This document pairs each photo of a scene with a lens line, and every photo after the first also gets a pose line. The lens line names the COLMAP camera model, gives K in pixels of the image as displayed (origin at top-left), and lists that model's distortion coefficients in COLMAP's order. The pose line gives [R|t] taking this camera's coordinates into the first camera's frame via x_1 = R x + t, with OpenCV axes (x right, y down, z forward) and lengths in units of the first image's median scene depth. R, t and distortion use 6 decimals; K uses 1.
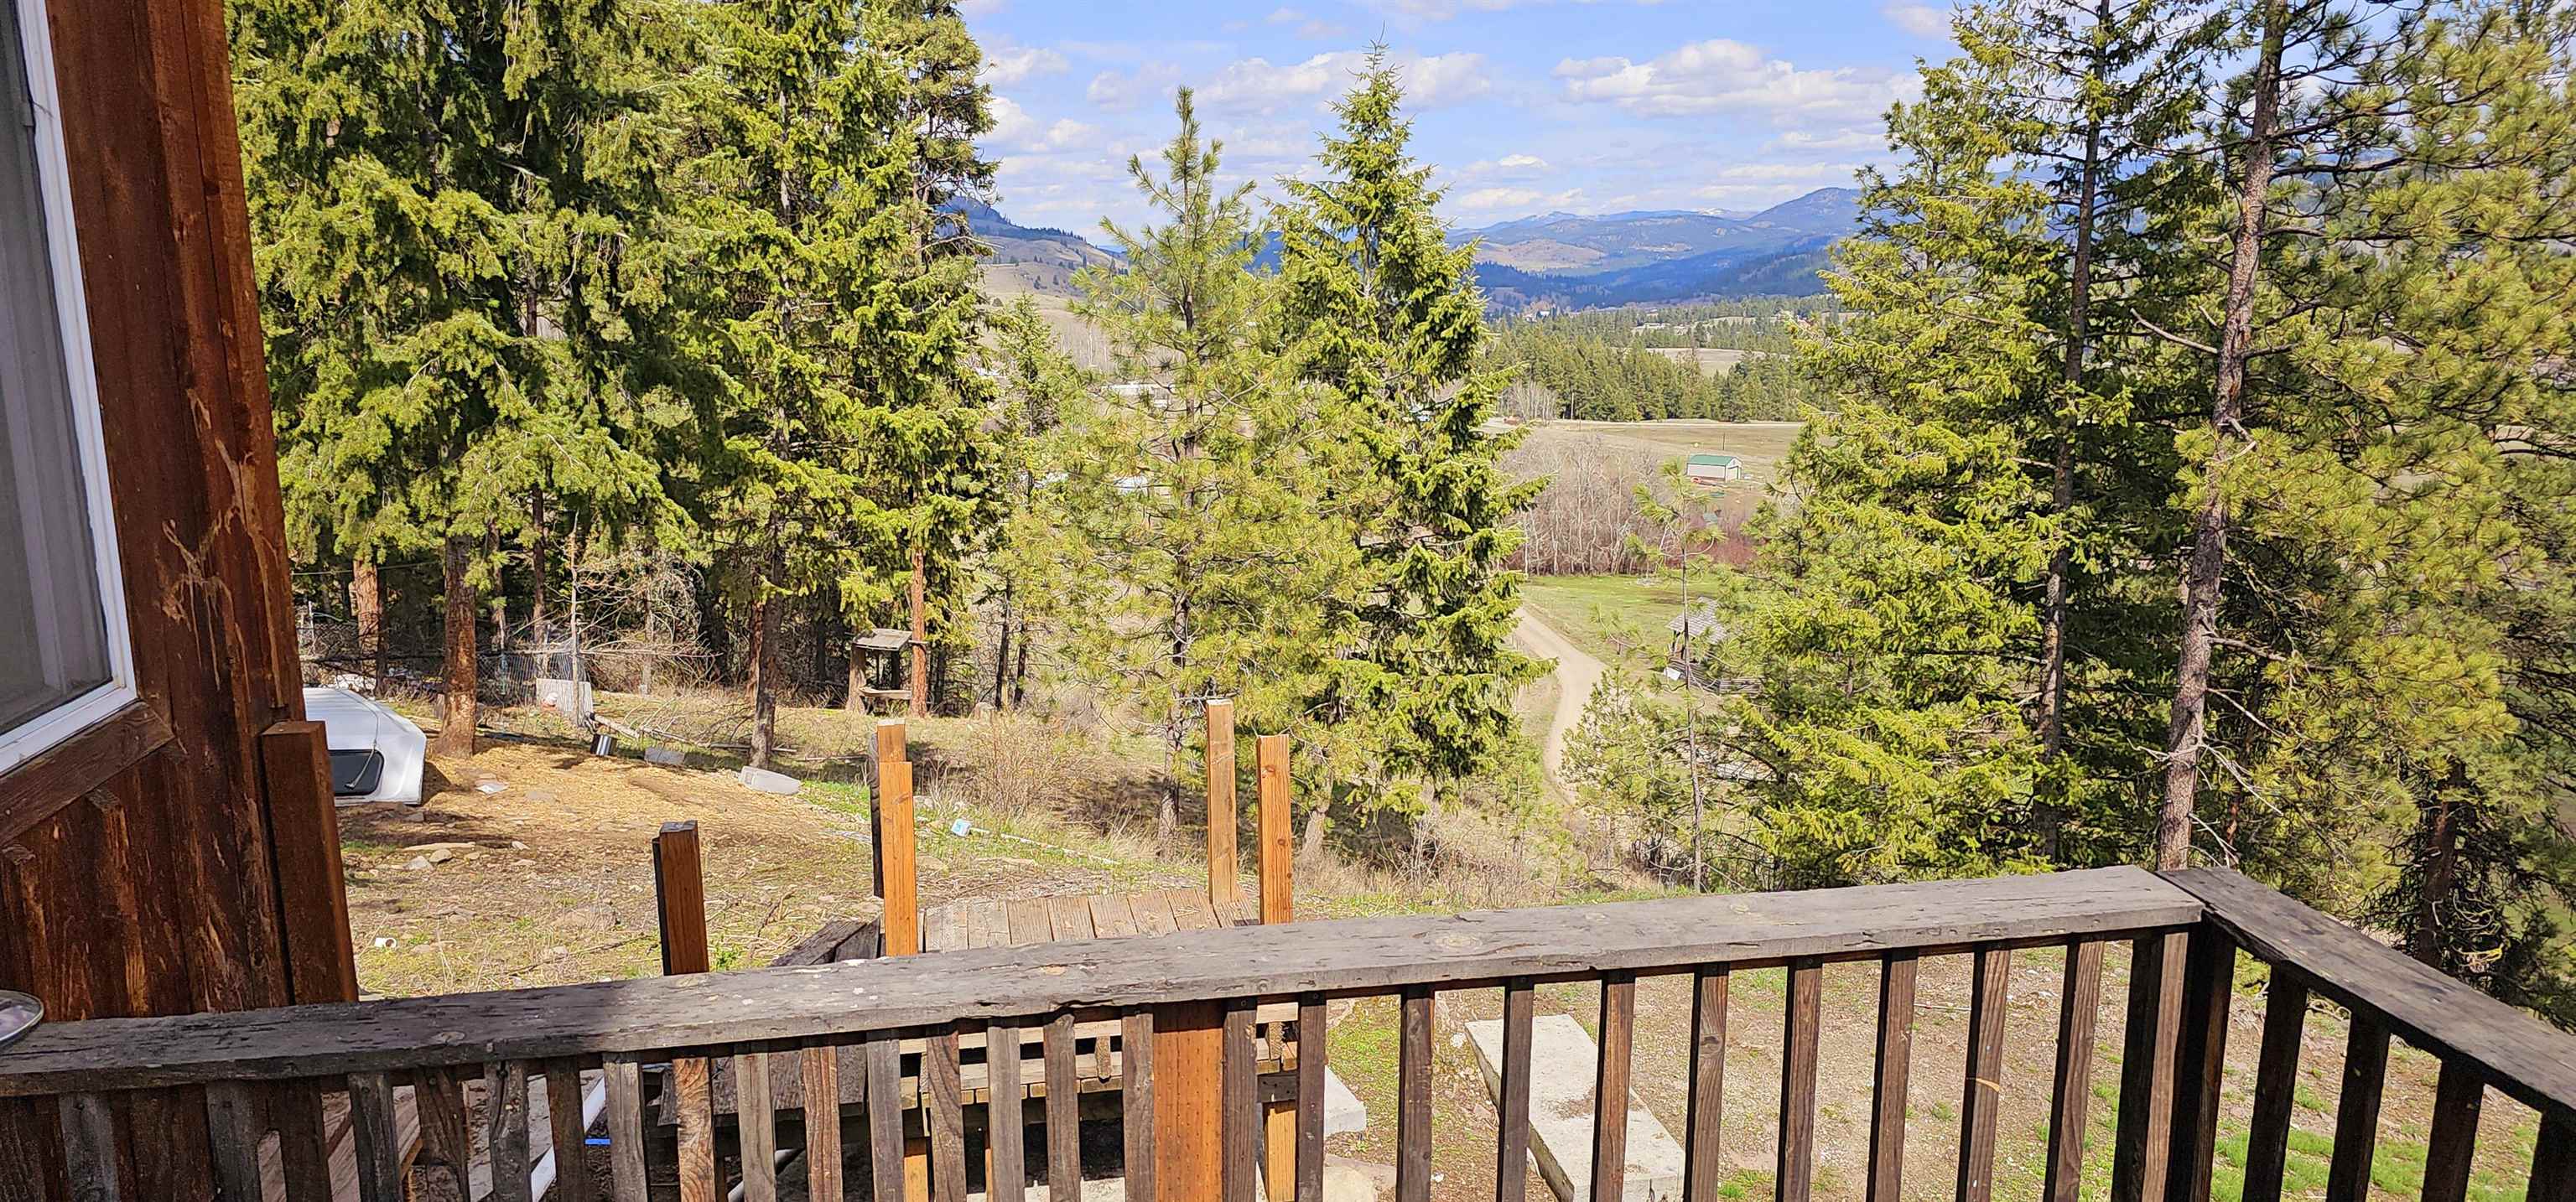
lens RADIAL K [[1756.0, 0, 1290.8], [0, 1756.0, 607.8], [0, 0, 1]] dist [0.063105, -0.053835]
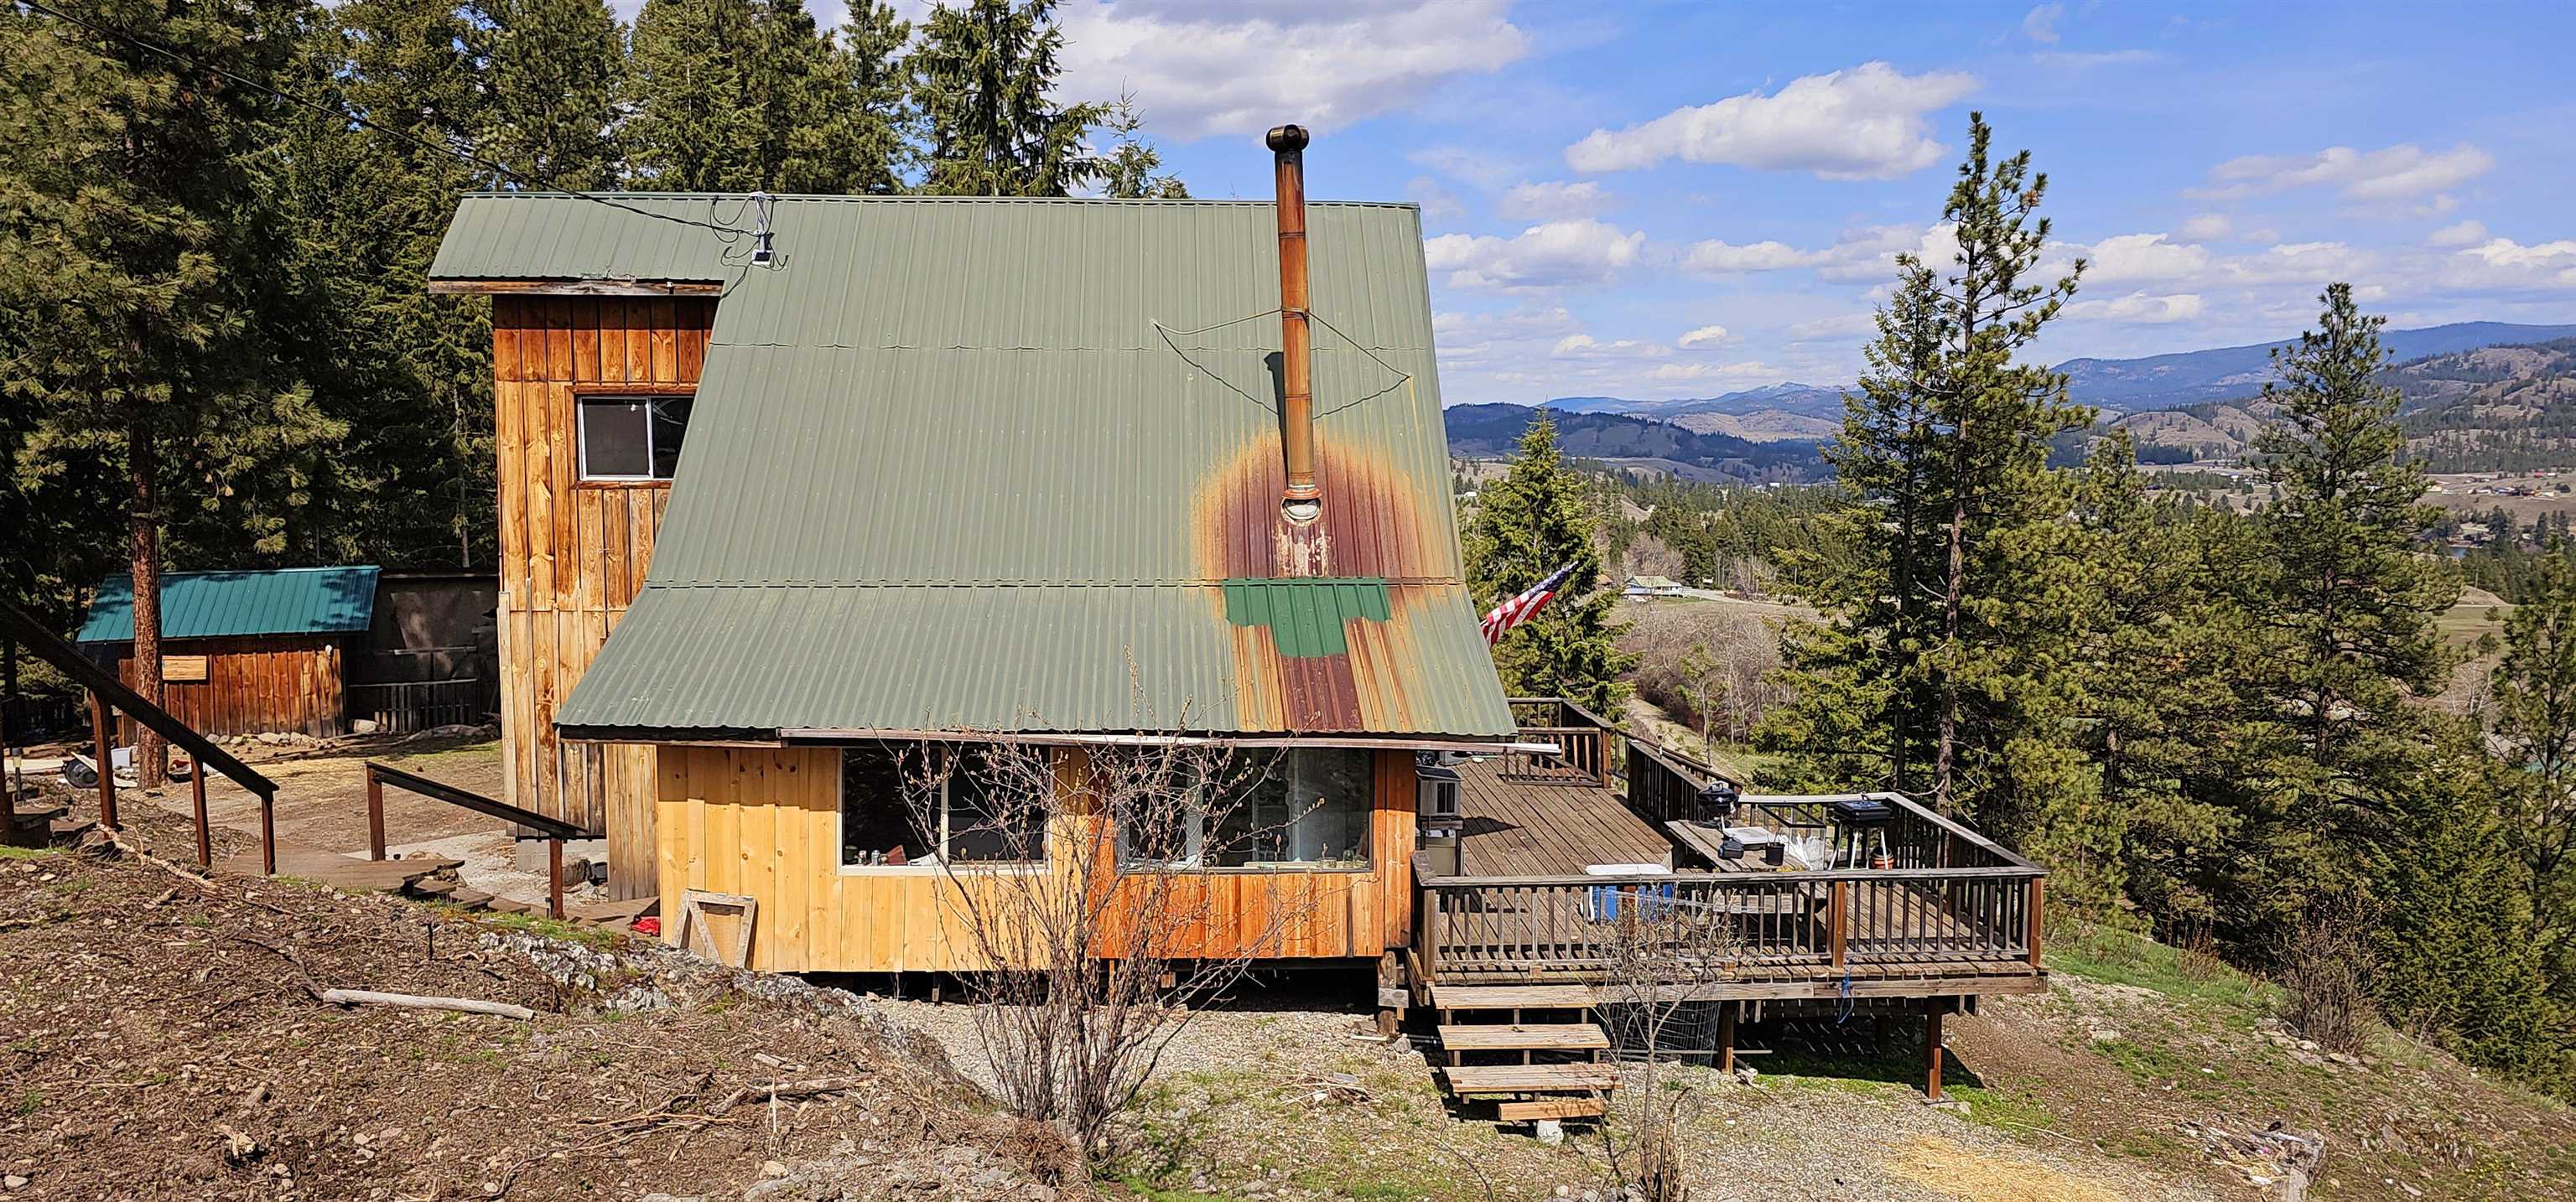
lens RADIAL K [[1756.0, 0, 1280.6], [0, 1756.0, 590.5], [0, 0, 1]] dist [0.063105, -0.053835]
pose [[0.991397, 0.017389, -0.129728, 0.019914], [-0.030766, 0.994325, -0.101840, 0.052336], [0.127221, 0.104955, 0.986306, -0.754834]]
